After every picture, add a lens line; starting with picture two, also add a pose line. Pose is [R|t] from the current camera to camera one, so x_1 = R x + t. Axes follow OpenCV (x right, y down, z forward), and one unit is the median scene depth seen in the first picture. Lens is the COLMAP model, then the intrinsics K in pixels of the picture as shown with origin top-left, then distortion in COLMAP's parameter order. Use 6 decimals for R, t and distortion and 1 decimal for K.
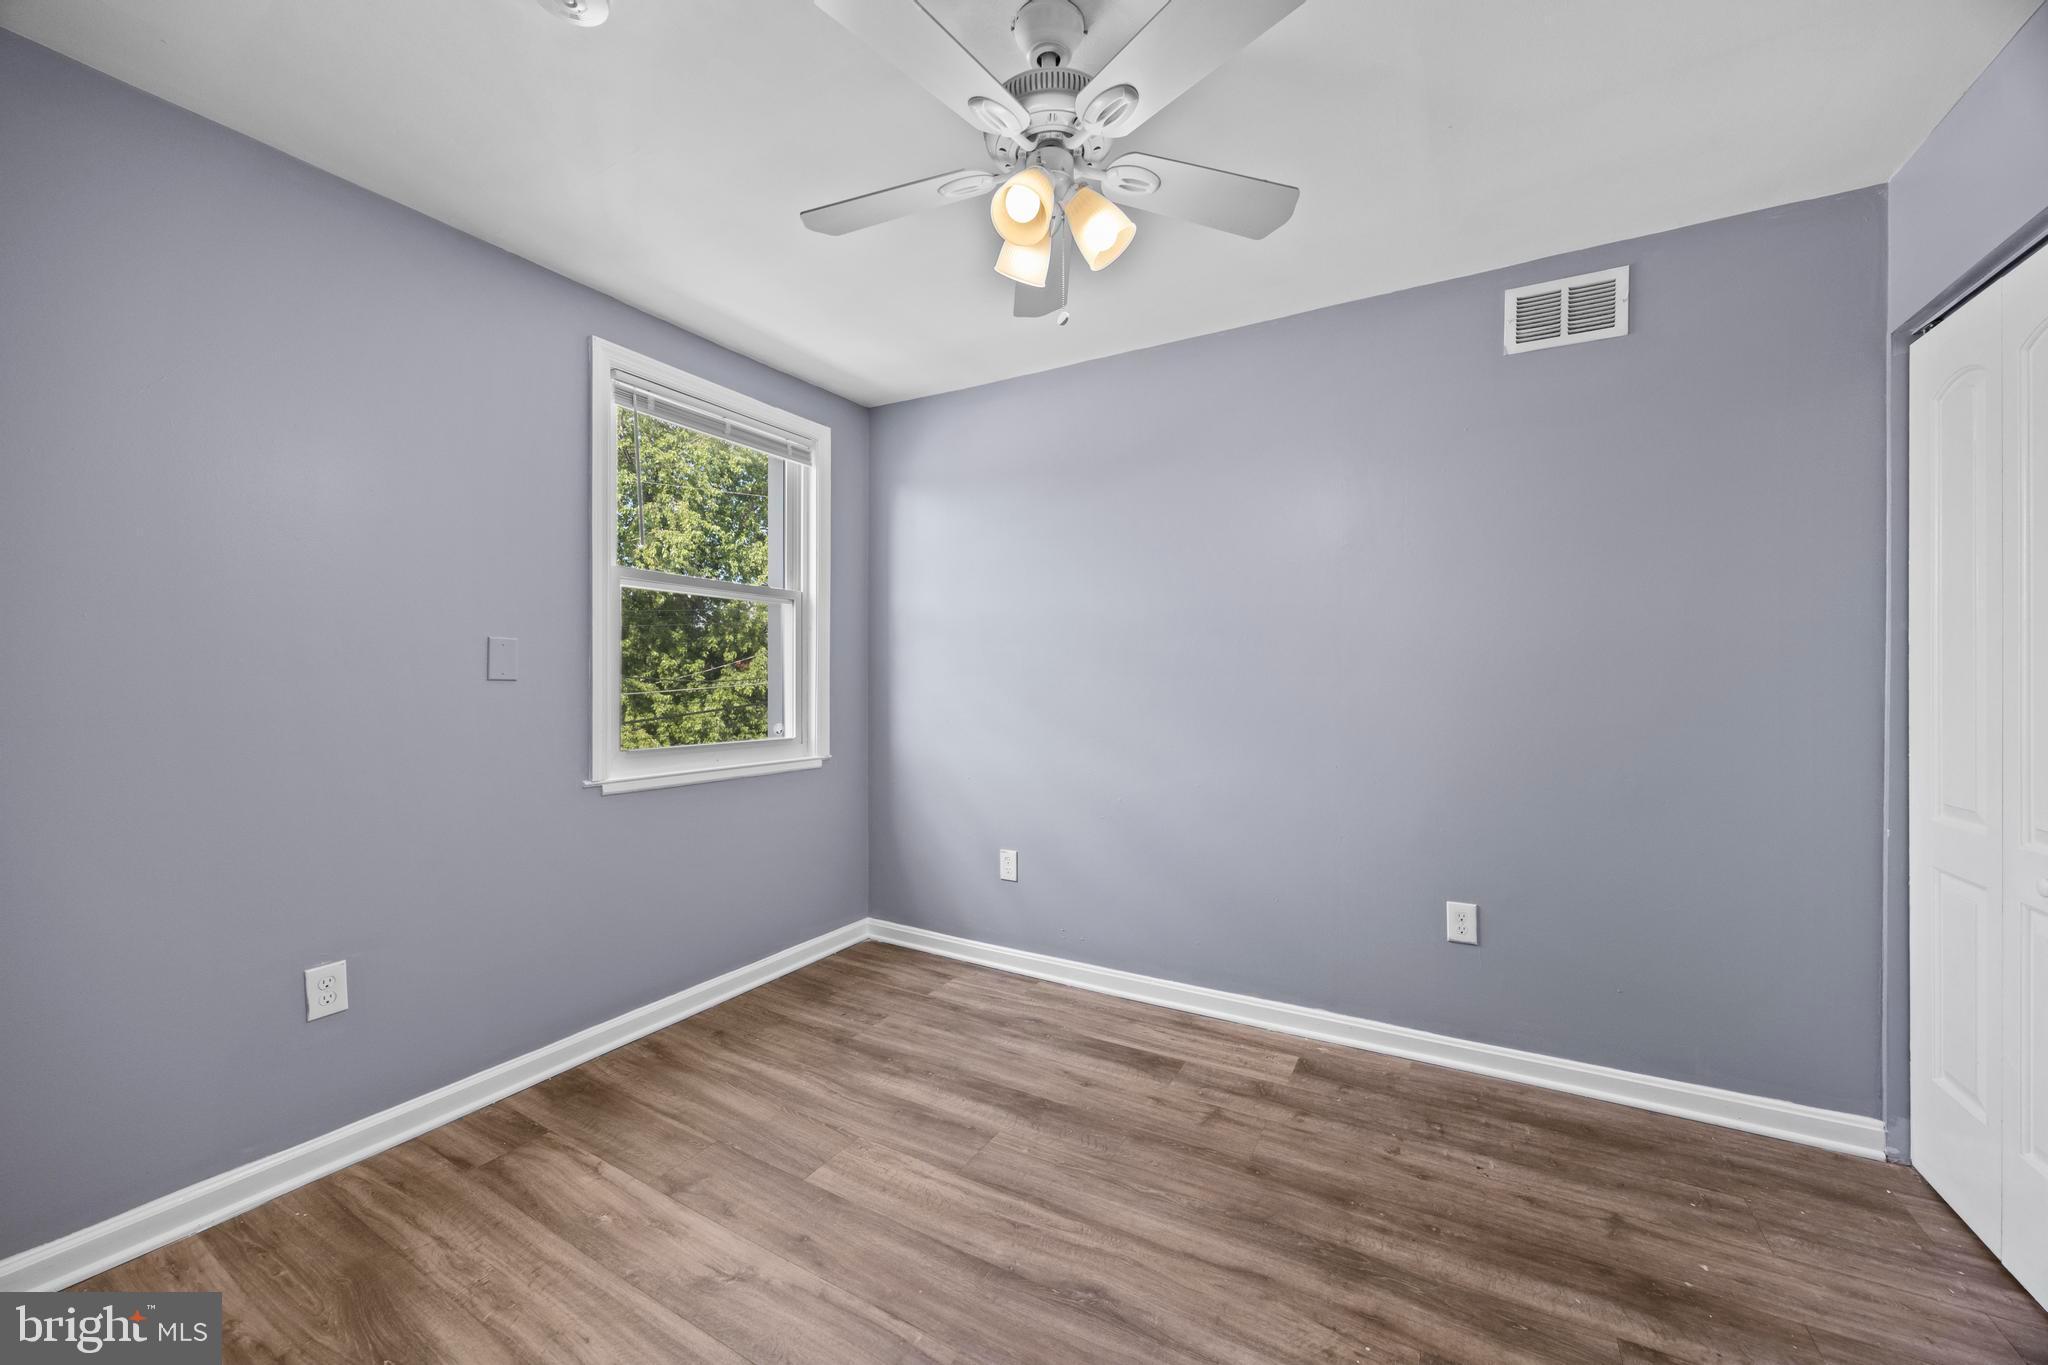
lens RADIAL K [[776.9, 0, 1020.3], [0, 776.9, 682.4], [0, 0, 1]] dist [-0.004471, 0.000588]
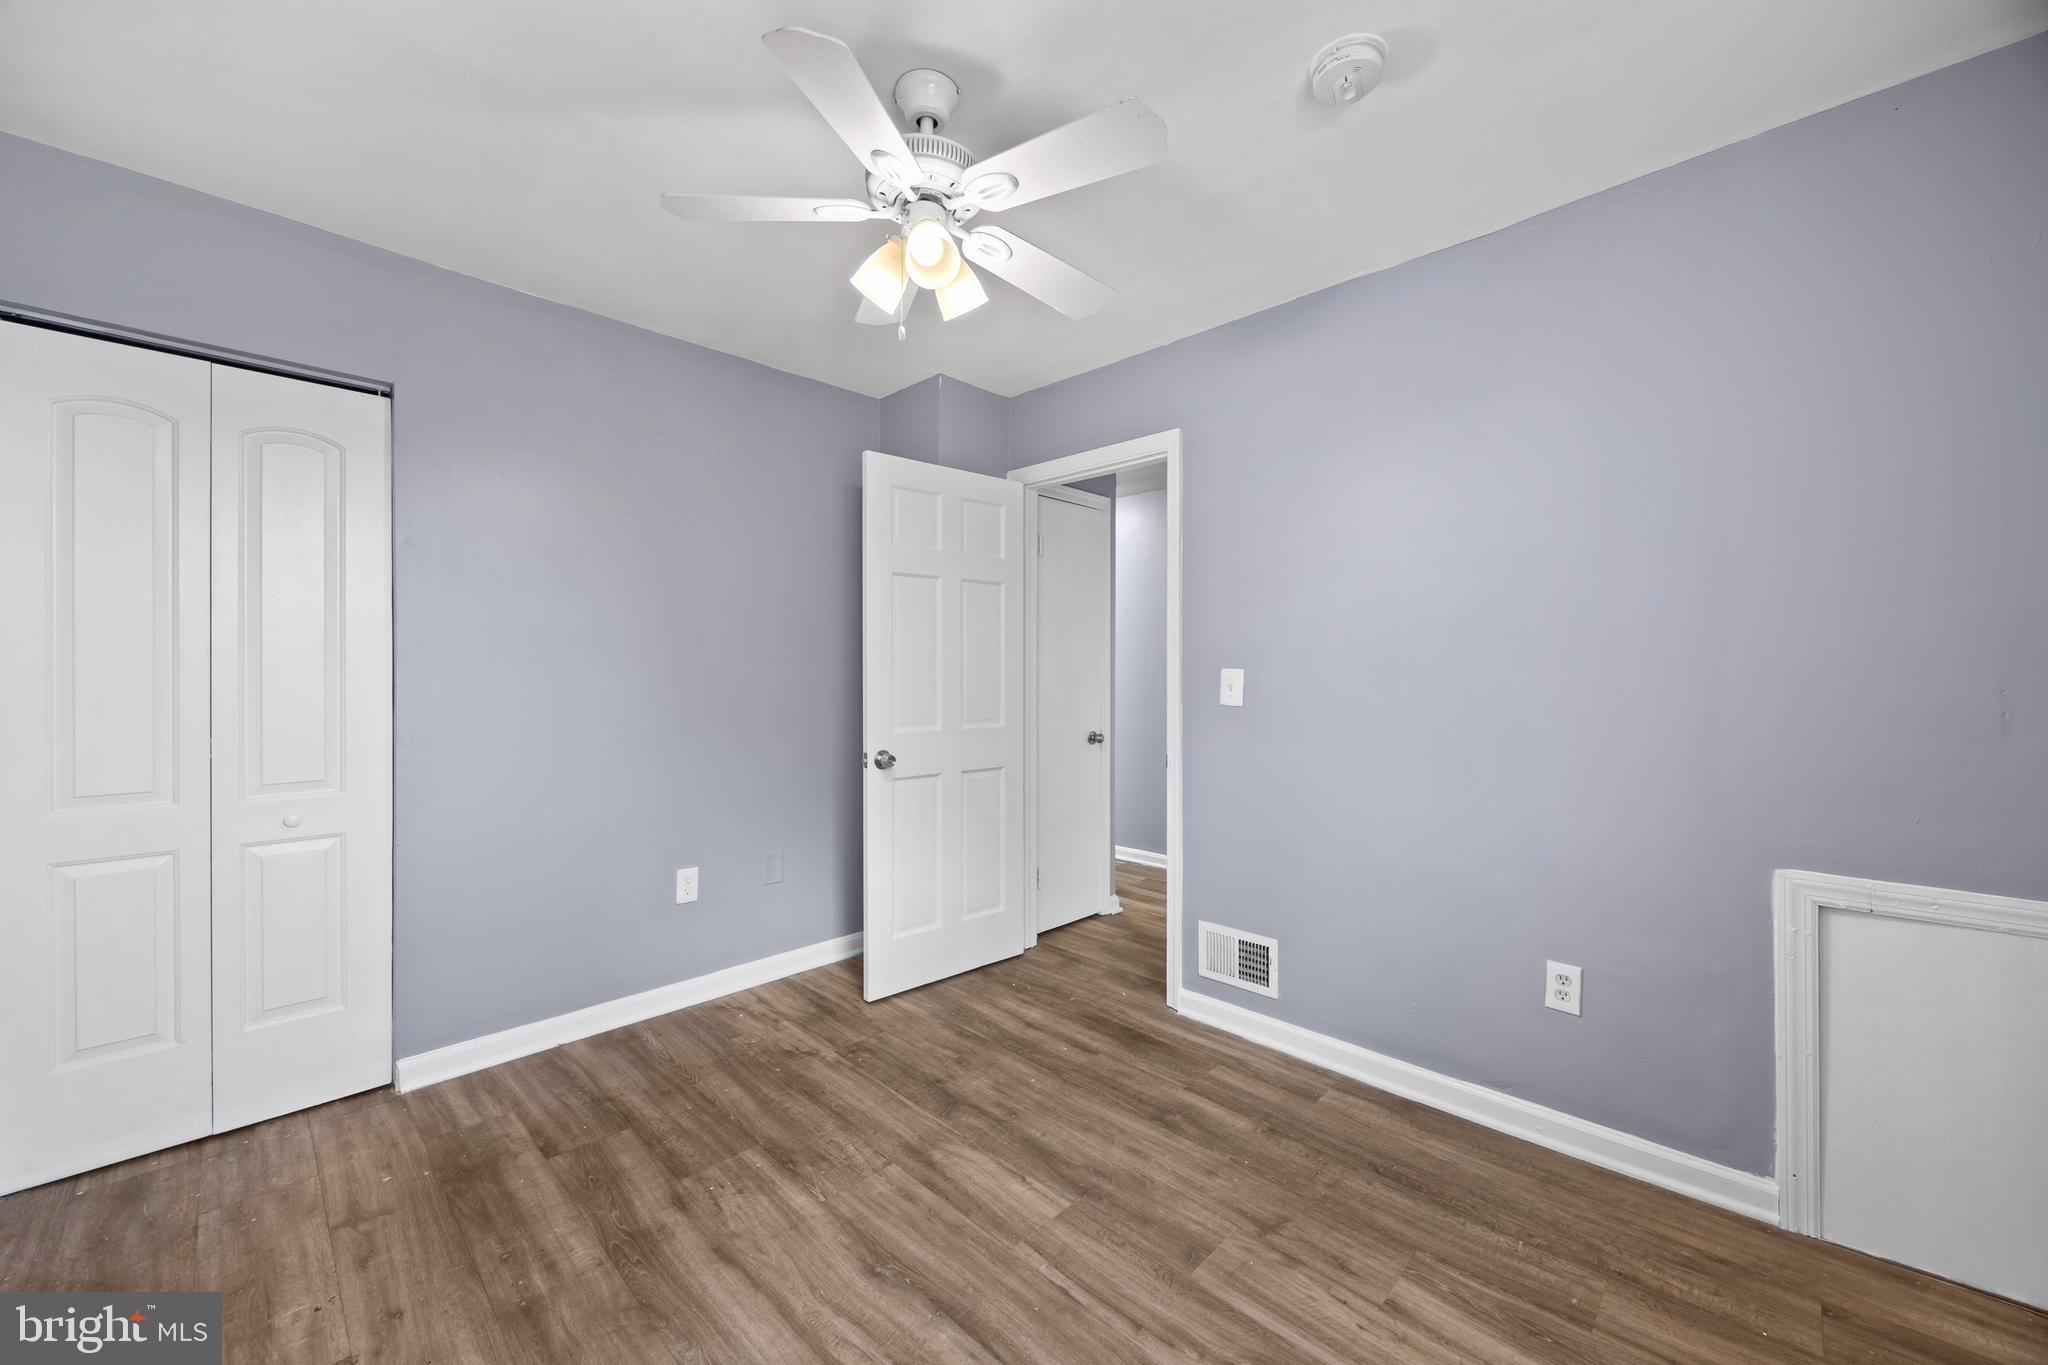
lens RADIAL K [[776.9, 0, 1020.3], [0, 776.9, 682.4], [0, 0, 1]] dist [-0.004471, 0.000588]
pose [[-0.968303, -0.002969, 0.249760, -0.275539], [0.001129, 0.999867, 0.016264, -0.014153], [-0.249775, 0.016031, -0.968171, 1.523077]]
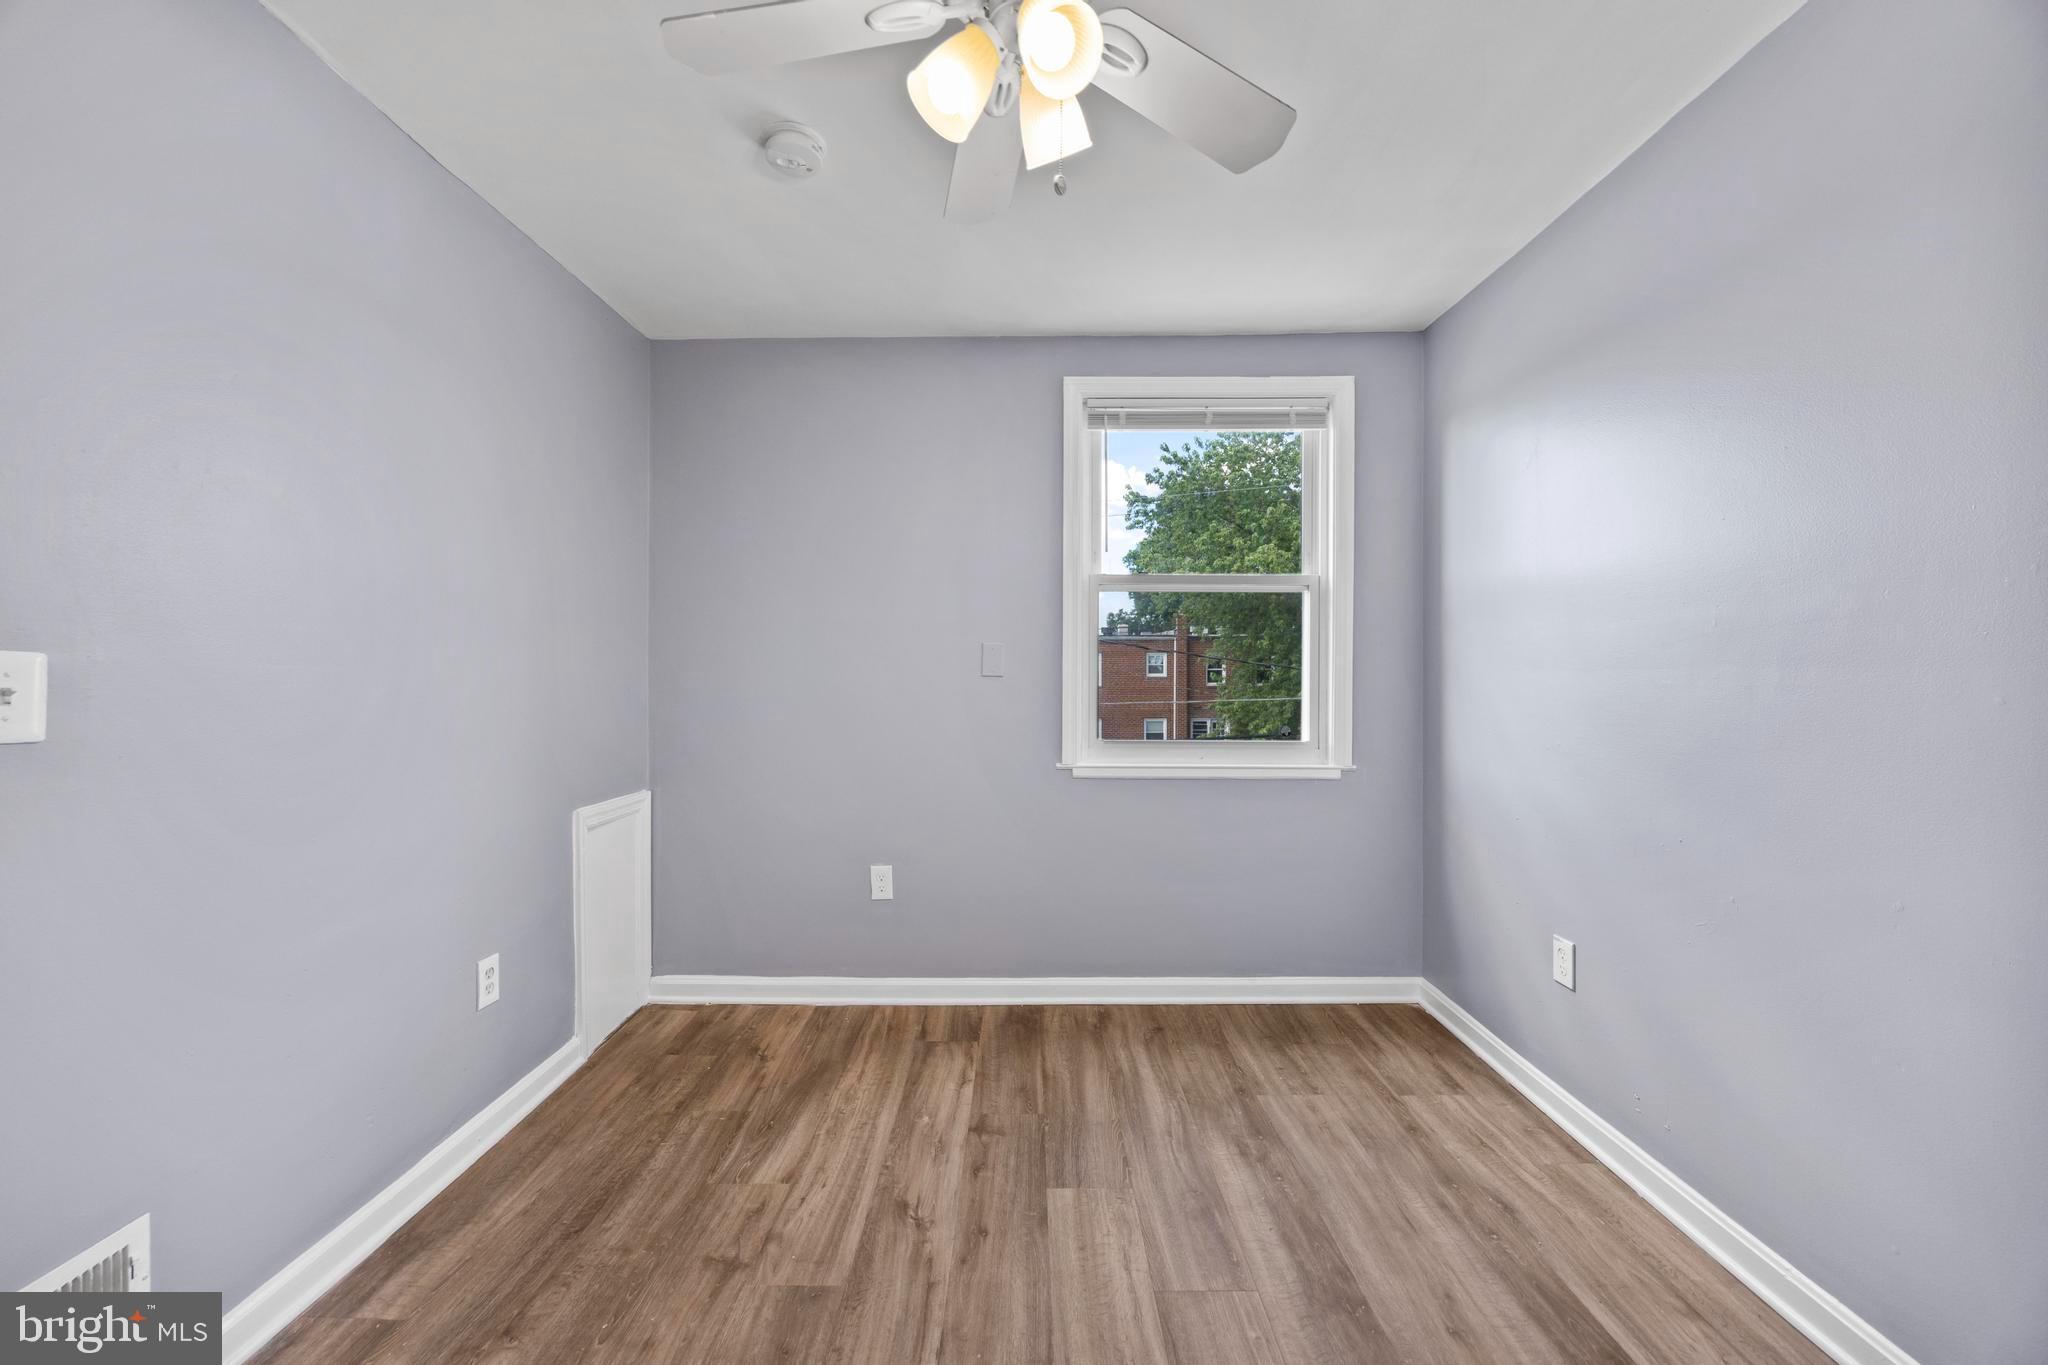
lens RADIAL K [[776.9, 0, 1020.3], [0, 776.9, 682.4], [0, 0, 1]] dist [-0.004471, 0.000588]
pose [[0.491443, 0.003089, -0.870904, 0.528529], [-0.002050, 0.999995, 0.002391, 0.003819], [0.870907, 0.000610, 0.491447, 0.472853]]
